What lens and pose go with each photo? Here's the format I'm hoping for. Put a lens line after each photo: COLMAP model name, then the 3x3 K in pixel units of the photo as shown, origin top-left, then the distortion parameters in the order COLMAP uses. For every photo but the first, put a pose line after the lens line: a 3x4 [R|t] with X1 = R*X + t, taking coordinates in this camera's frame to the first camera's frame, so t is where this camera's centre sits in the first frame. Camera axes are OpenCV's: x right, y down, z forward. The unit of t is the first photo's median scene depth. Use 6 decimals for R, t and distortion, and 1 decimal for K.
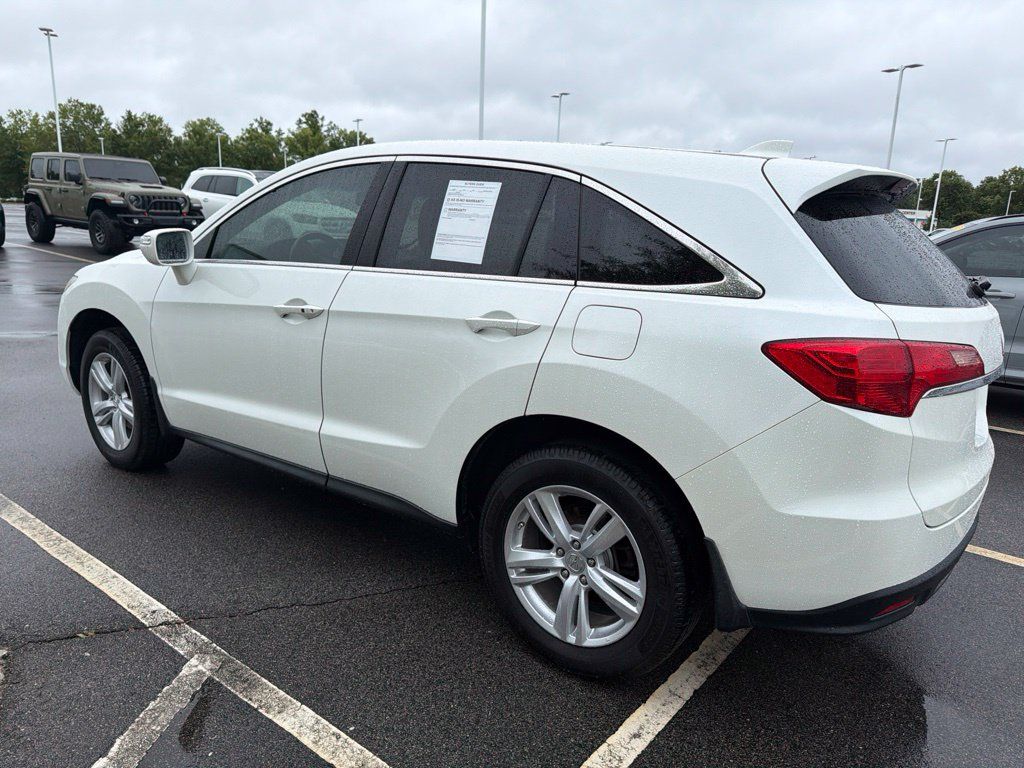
lens RADIAL K [[729.8, 0, 512.7], [0, 729.8, 389.3], [0, 0, 1]] dist [0.038248, -0.046431]
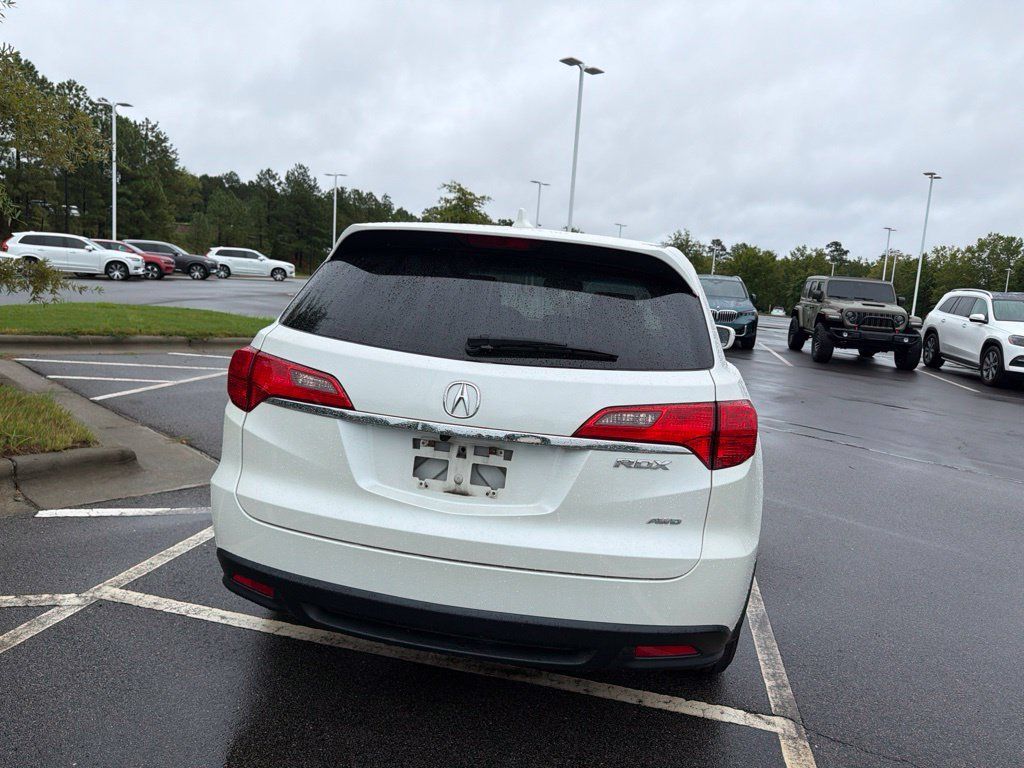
lens RADIAL K [[729.8, 0, 516.7], [0, 729.8, 373.6], [0, 0, 1]] dist [0.038248, -0.046431]
pose [[0.434574, 0.101698, -0.894876, 1.377789], [-0.271682, 0.962122, -0.022595, -0.089438], [0.858682, 0.252941, 0.445742, 0.613801]]
